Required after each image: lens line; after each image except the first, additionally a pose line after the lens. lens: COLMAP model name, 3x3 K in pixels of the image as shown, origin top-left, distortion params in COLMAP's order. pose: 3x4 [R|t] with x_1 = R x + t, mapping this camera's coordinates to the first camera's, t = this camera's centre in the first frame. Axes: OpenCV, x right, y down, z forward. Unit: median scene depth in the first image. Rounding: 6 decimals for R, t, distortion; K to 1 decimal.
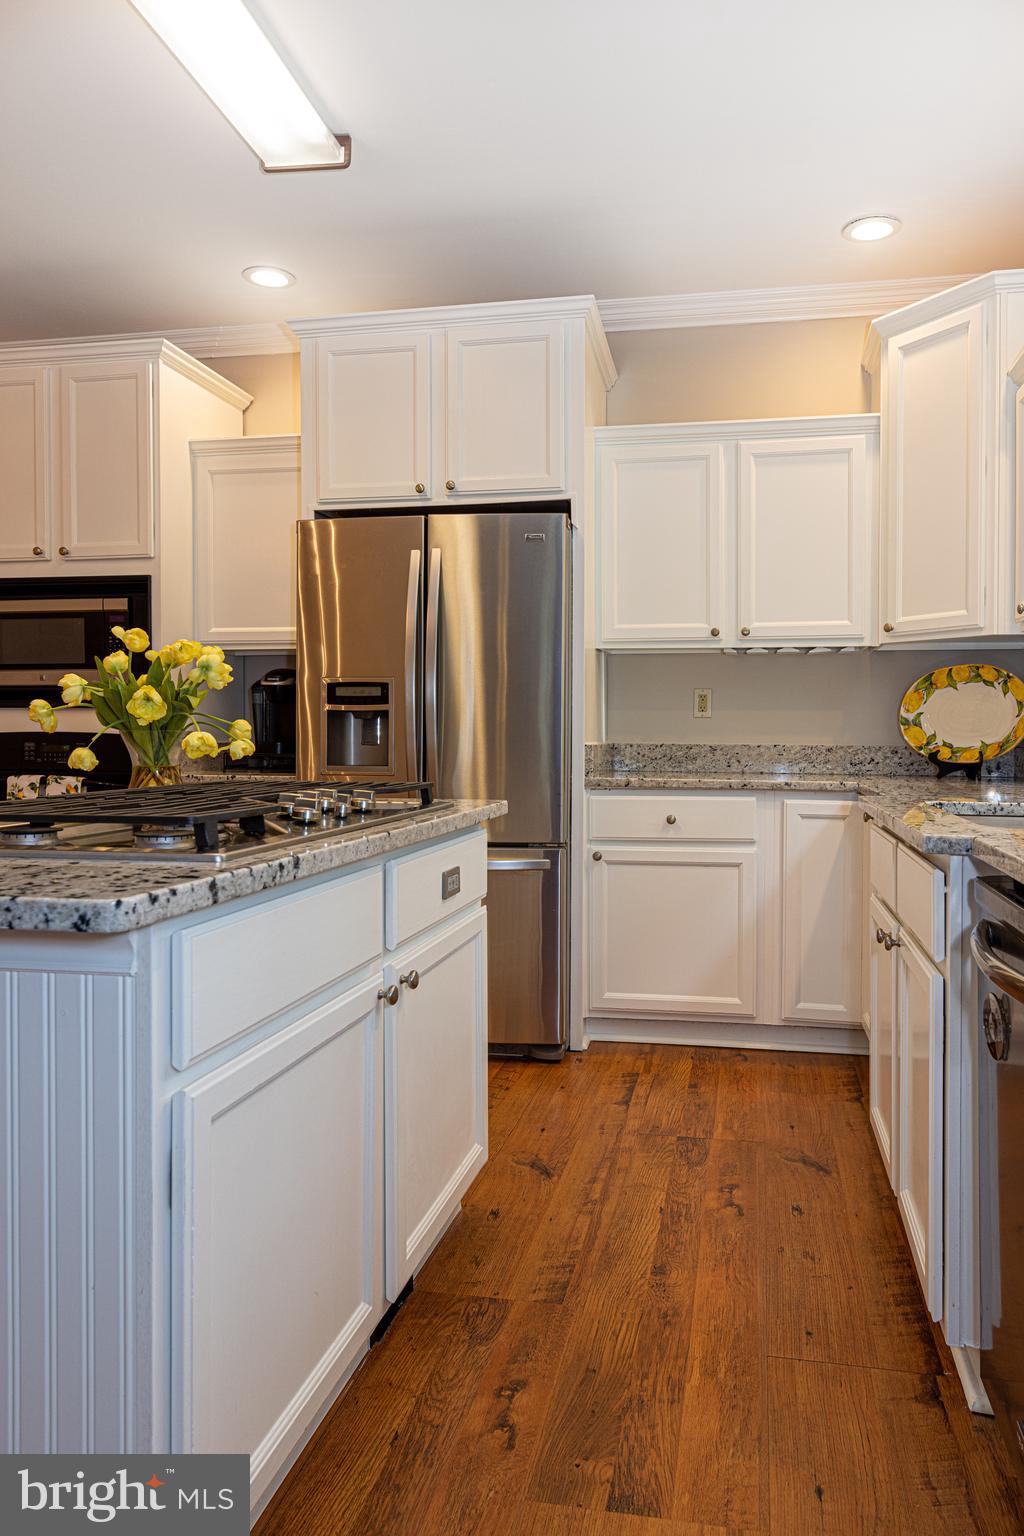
lens RADIAL K [[1032.5, 0, 544.5], [0, 1032.5, 753.5], [0, 0, 1]] dist [0.011806, -0.003544]
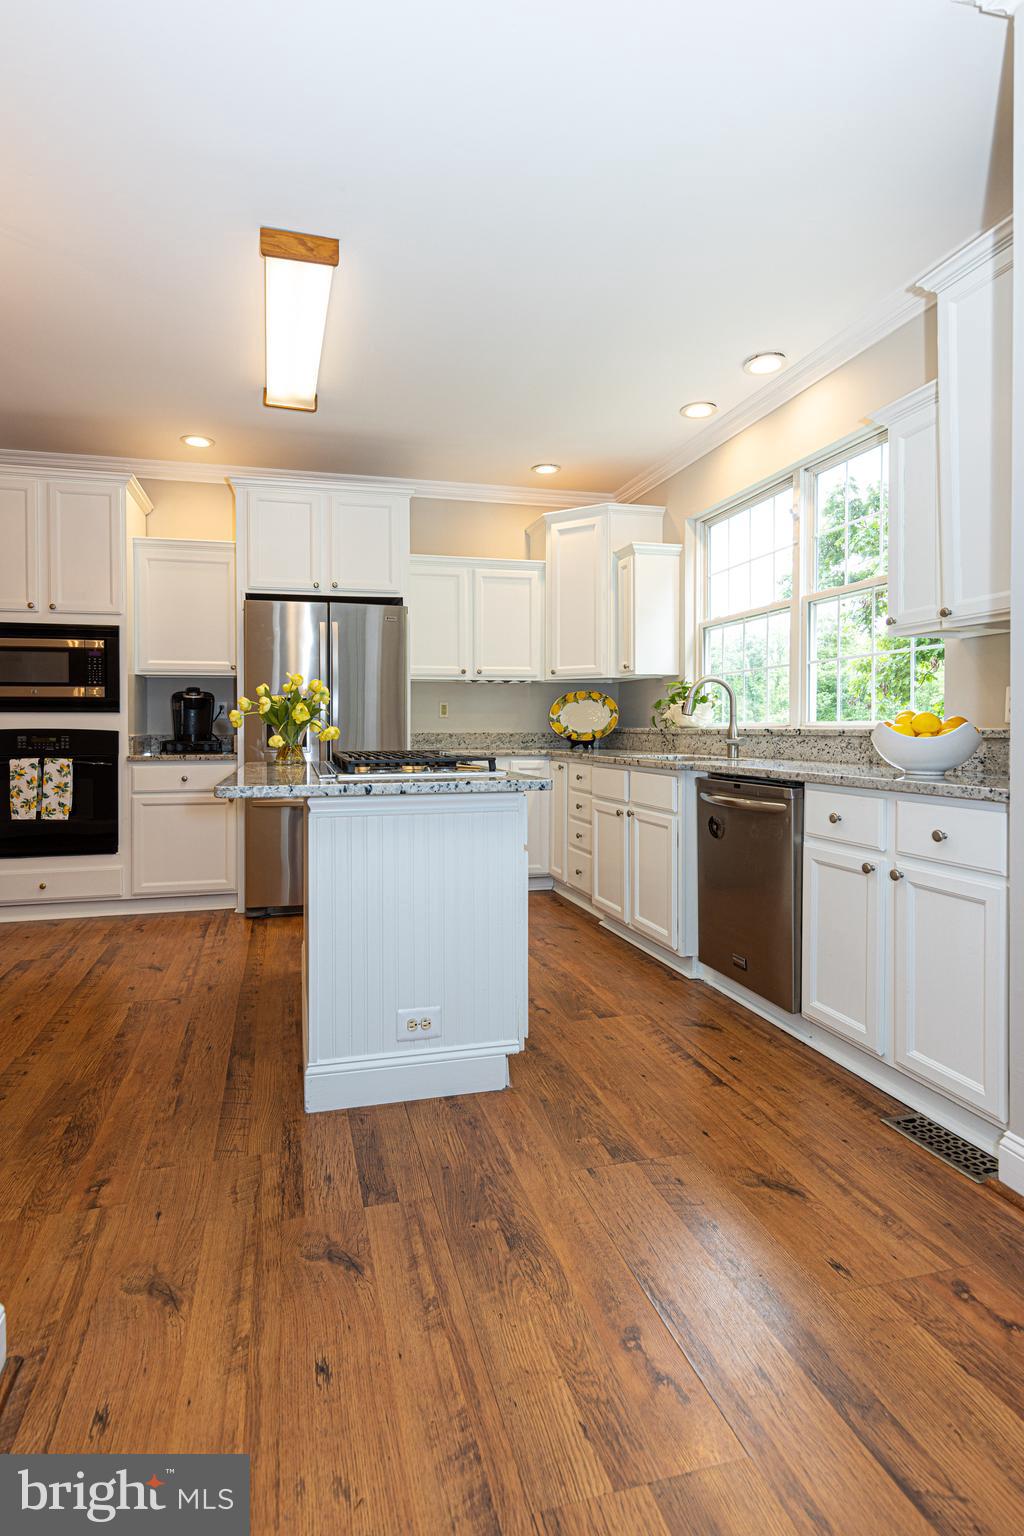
lens RADIAL K [[785.8, 0, 436.5], [0, 785.8, 747.8], [0, 0, 1]] dist [0.017345, -0.003739]
pose [[0.920763, -0.017493, 0.389731, -0.469724], [0.015351, 0.999845, 0.008609, 0.005931], [-0.389821, -0.001944, 0.920889, -0.295714]]
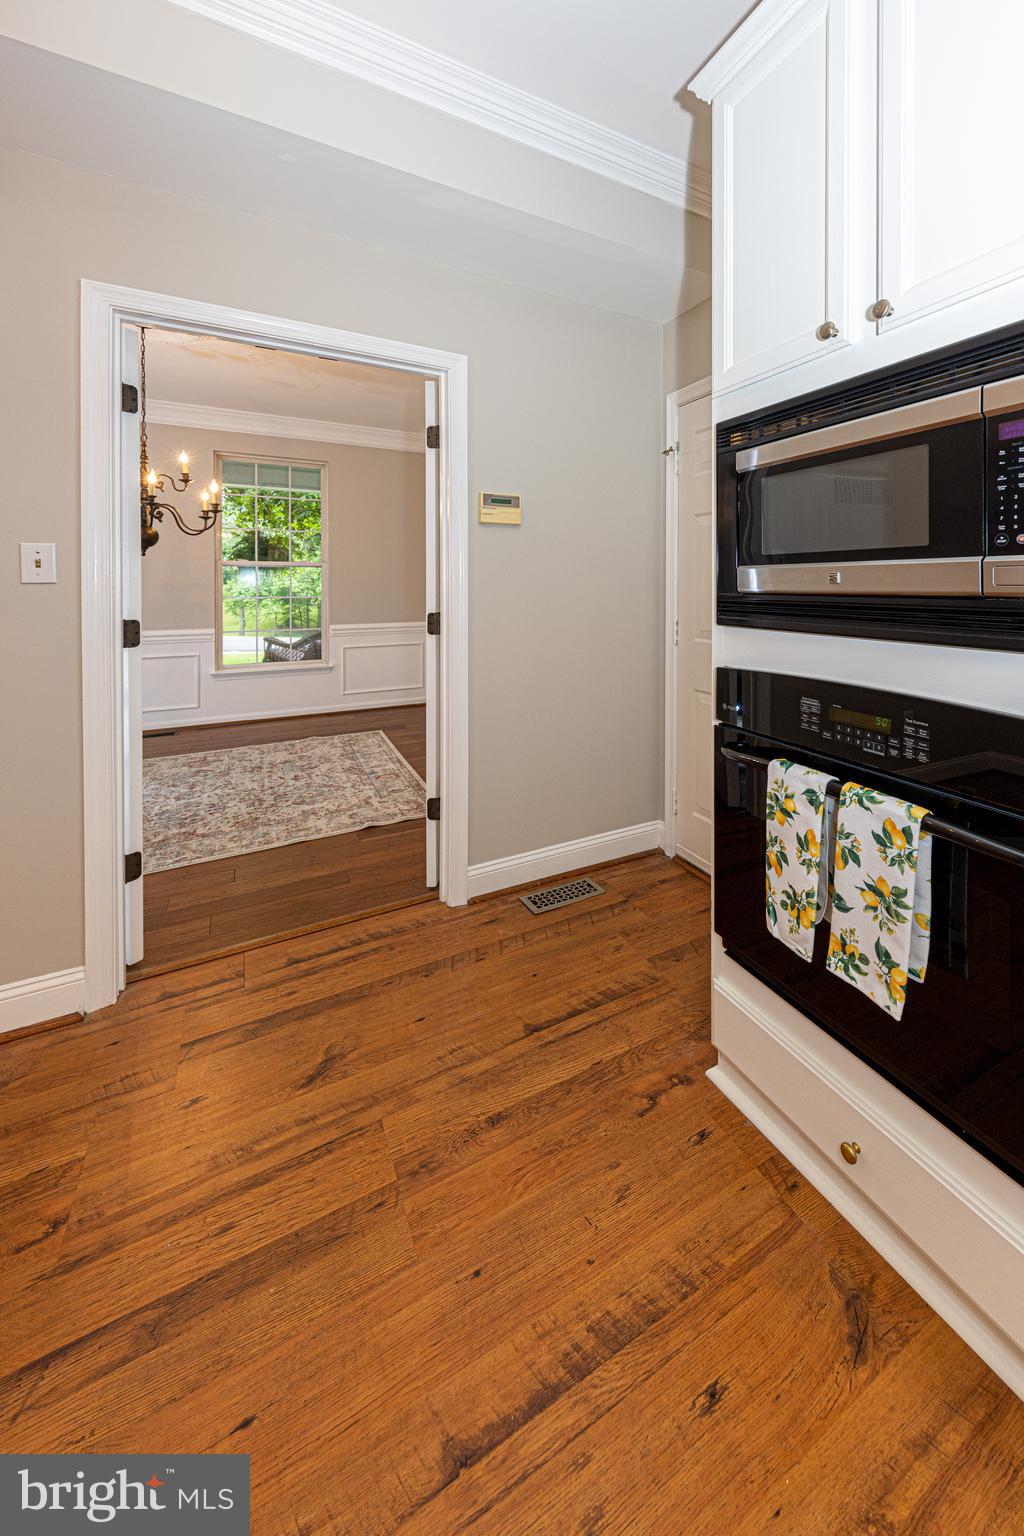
lens RADIAL K [[621.6, 0, 531.4], [0, 621.6, 585.9], [0, 0, 1]] dist [0.009972, 0.000468]
pose [[0.600635, -0.003113, -0.799517, -0.390455], [-0.014307, 0.999790, -0.014641, -0.074290], [0.799396, 0.020232, 0.600464, 0.826299]]
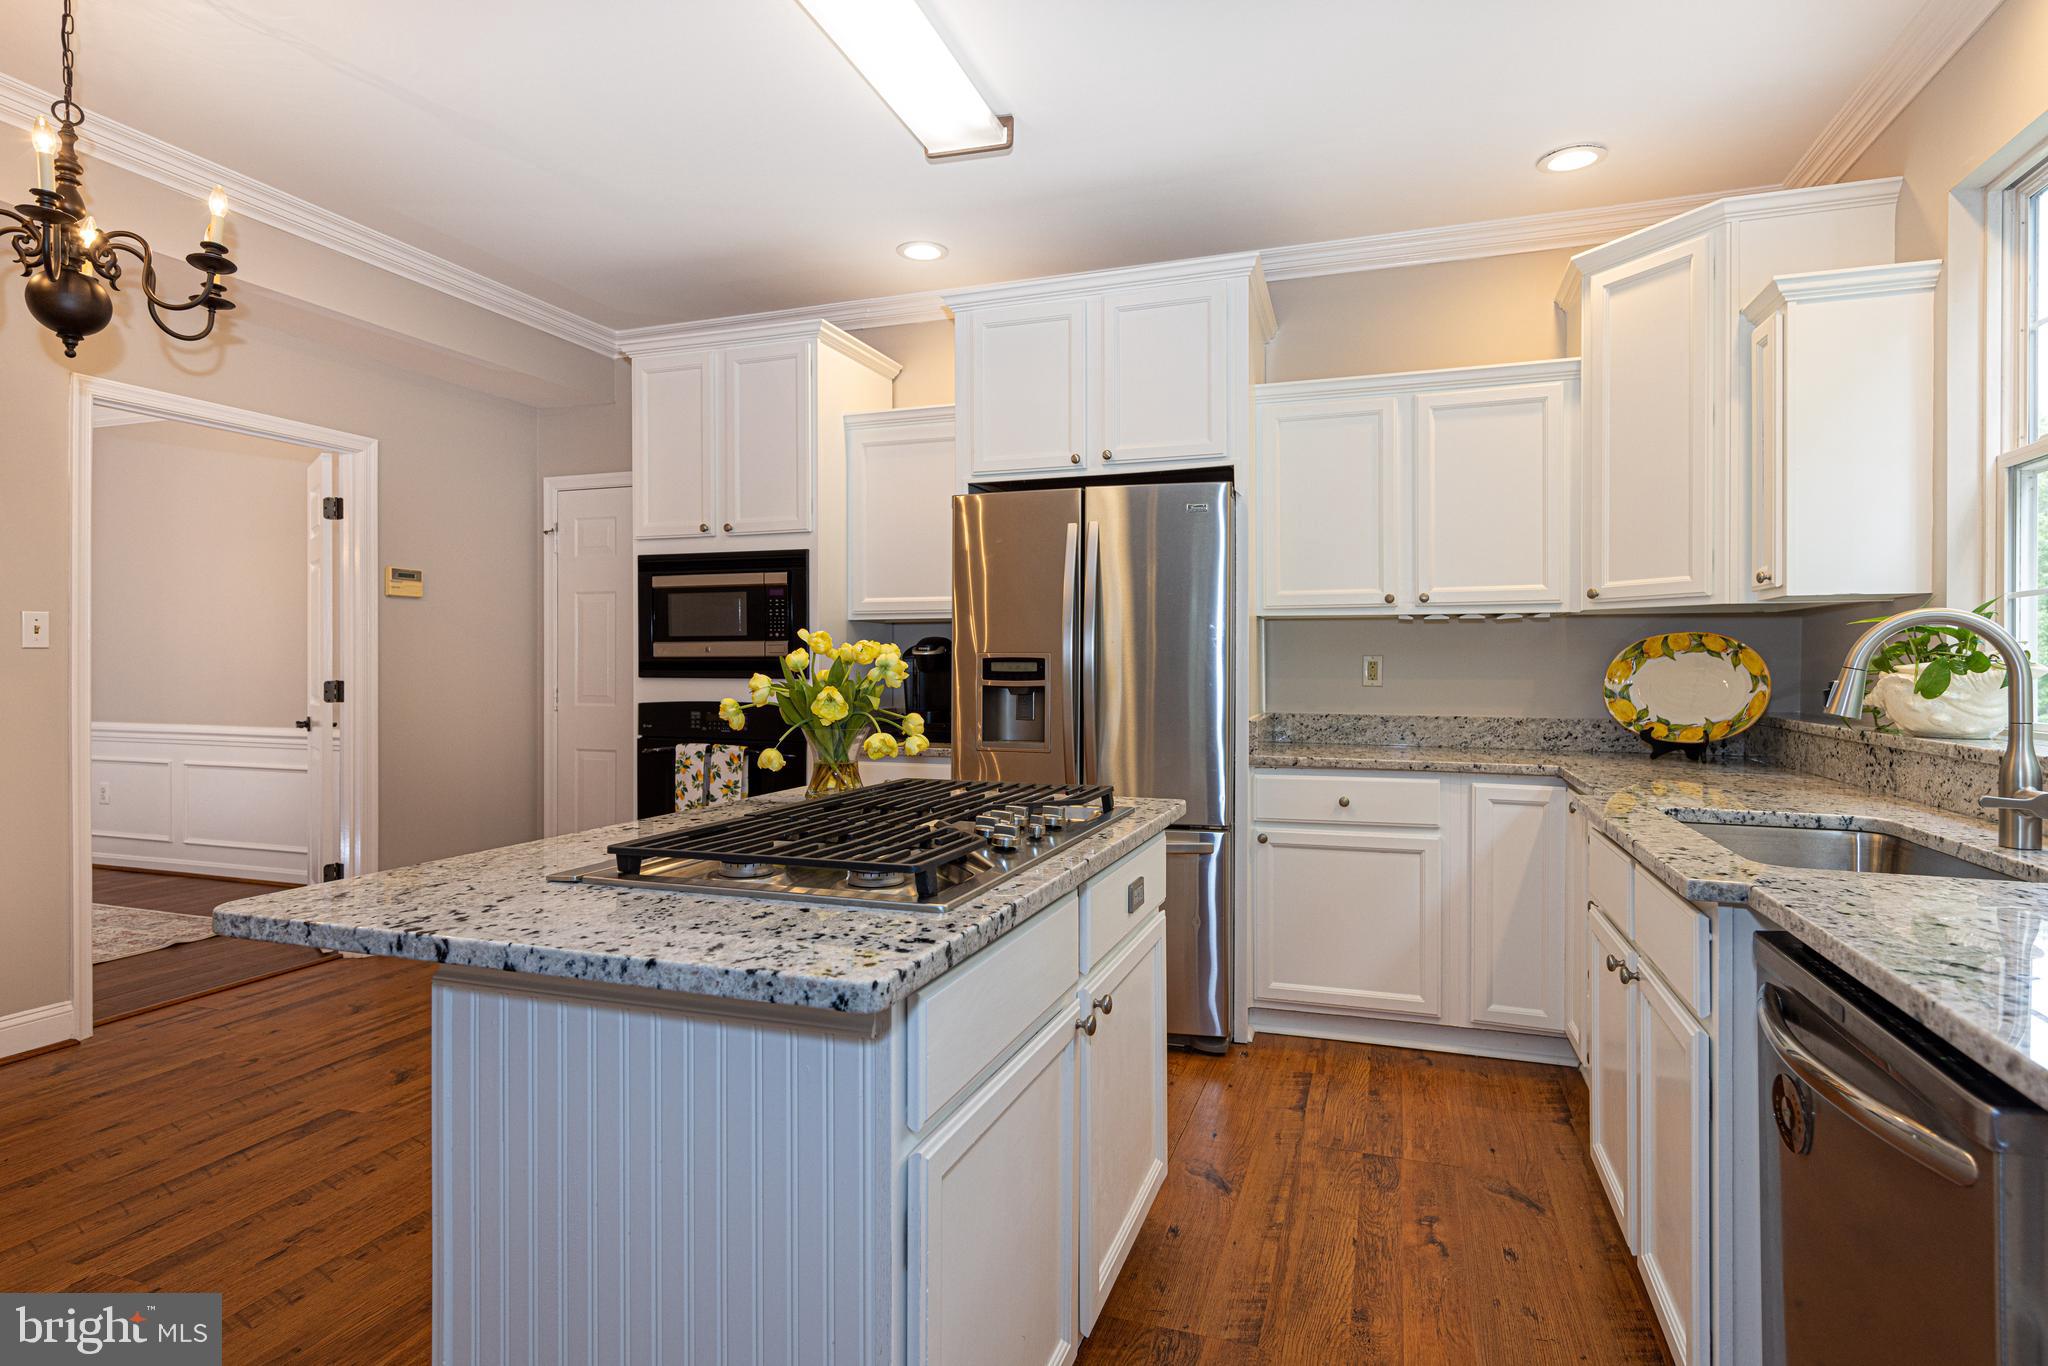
lens RADIAL K [[1060.2, 0, 996.3], [0, 1060.2, 677.1], [0, 0, 1]] dist [0.012883, -0.003103]
pose [[0.987282, -0.002740, -0.158956, -0.036549], [0.001331, 0.999959, -0.008975, -0.042135], [0.158975, 0.008649, 0.987245, -0.003322]]
